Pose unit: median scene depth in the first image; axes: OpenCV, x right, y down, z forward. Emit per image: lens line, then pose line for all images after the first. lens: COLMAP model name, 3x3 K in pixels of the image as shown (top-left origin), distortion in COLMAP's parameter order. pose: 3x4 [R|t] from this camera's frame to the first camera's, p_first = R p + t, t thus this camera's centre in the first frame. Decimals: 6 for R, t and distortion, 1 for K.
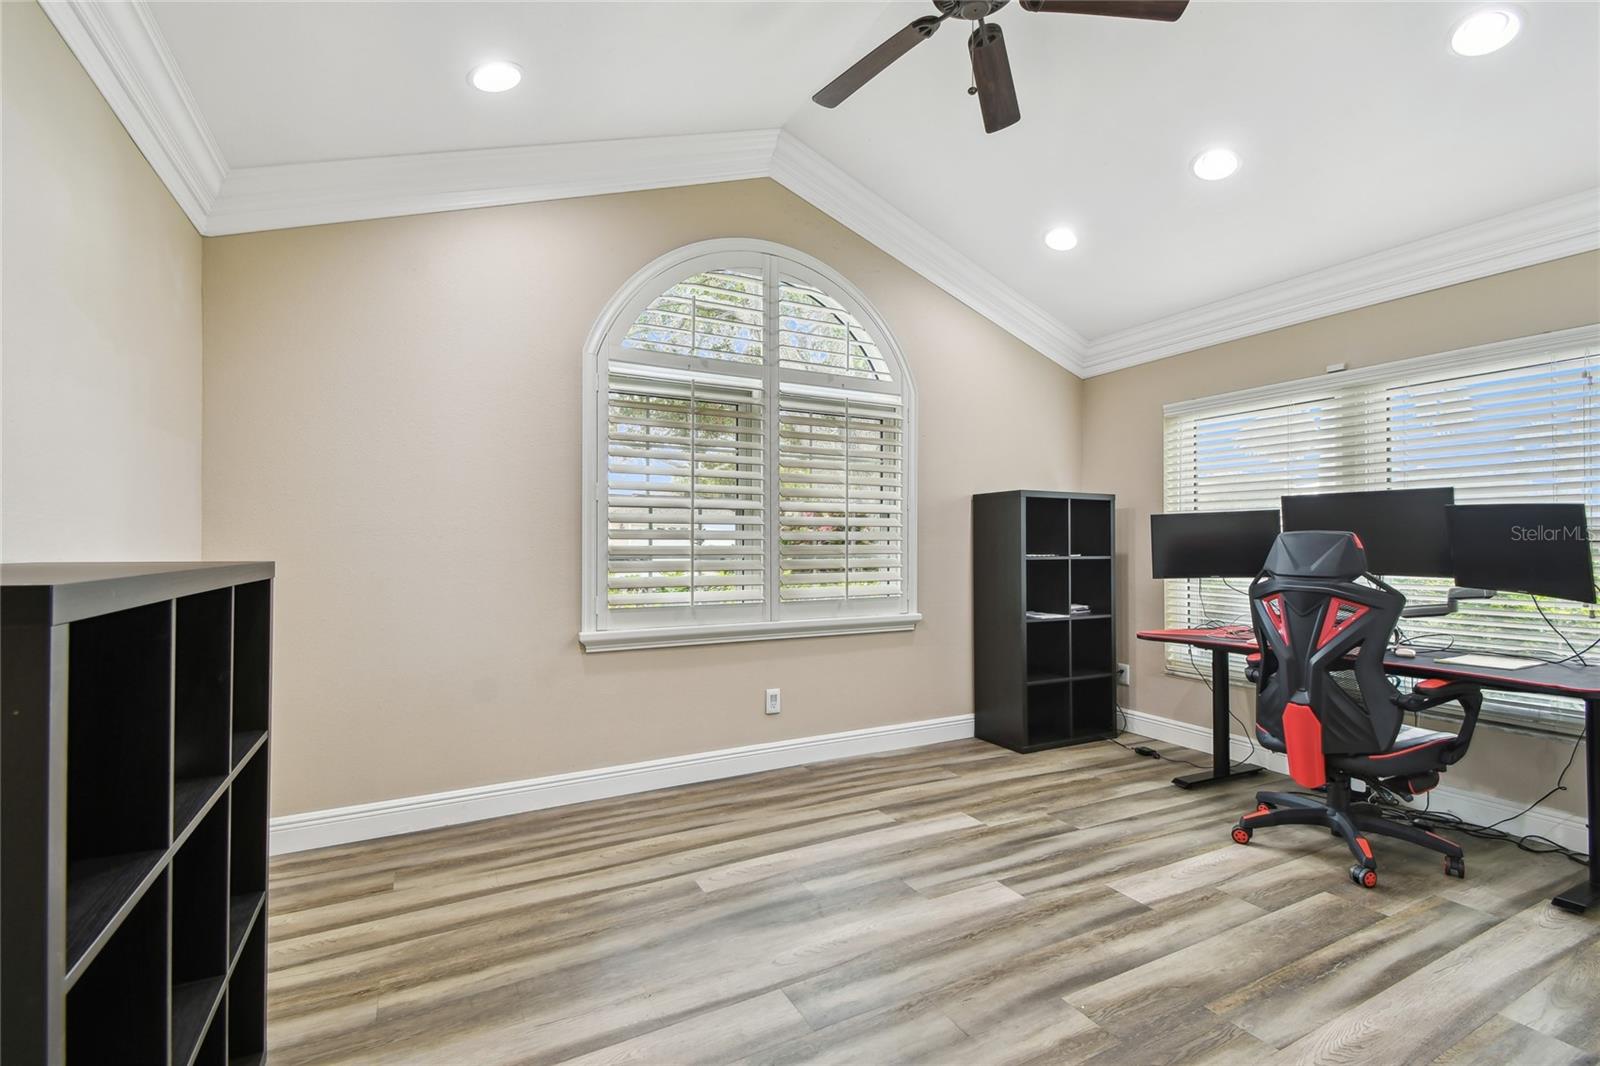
lens RADIAL K [[708.1, 0, 806.8], [0, 708.1, 540.1], [0, 0, 1]] dist [0.028326, -0.006923]
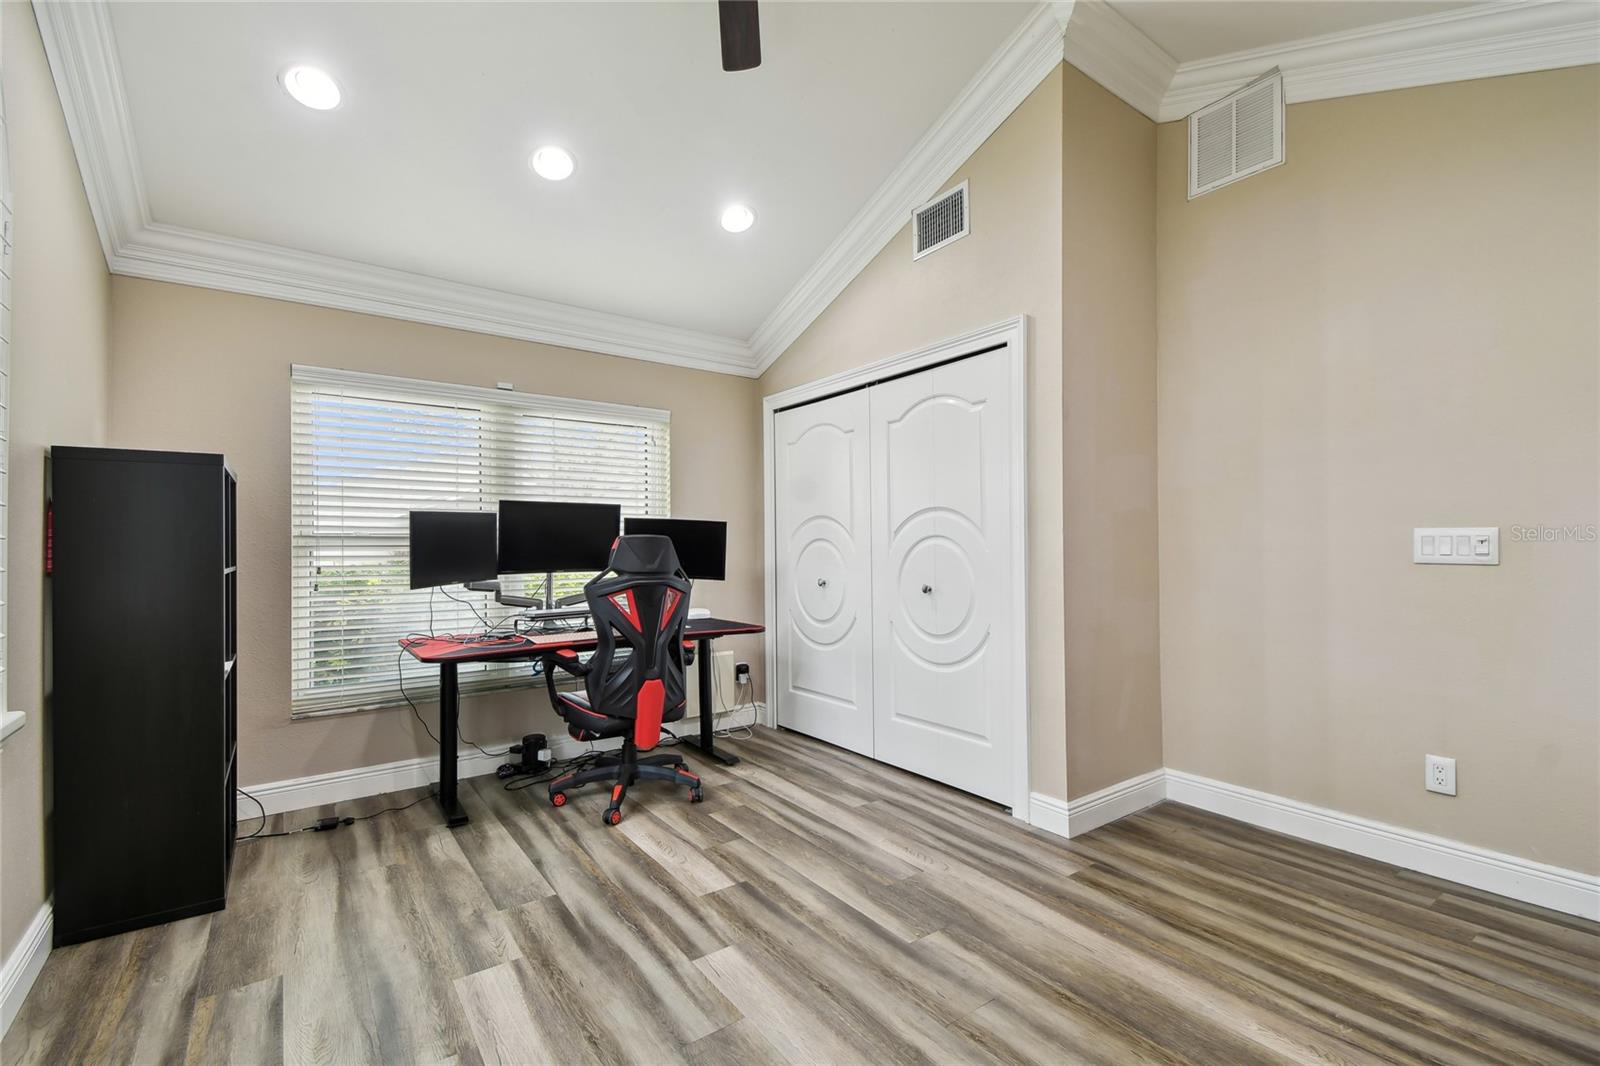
lens RADIAL K [[708.1, 0, 791.7], [0, 708.1, 539.7], [0, 0, 1]] dist [0.028326, -0.006923]
pose [[-0.136824, 0.014766, 0.990485, -0.541227], [0.000758, 0.999890, -0.014802, 0.014635], [-0.990595, -0.001274, -0.136820, 0.976514]]
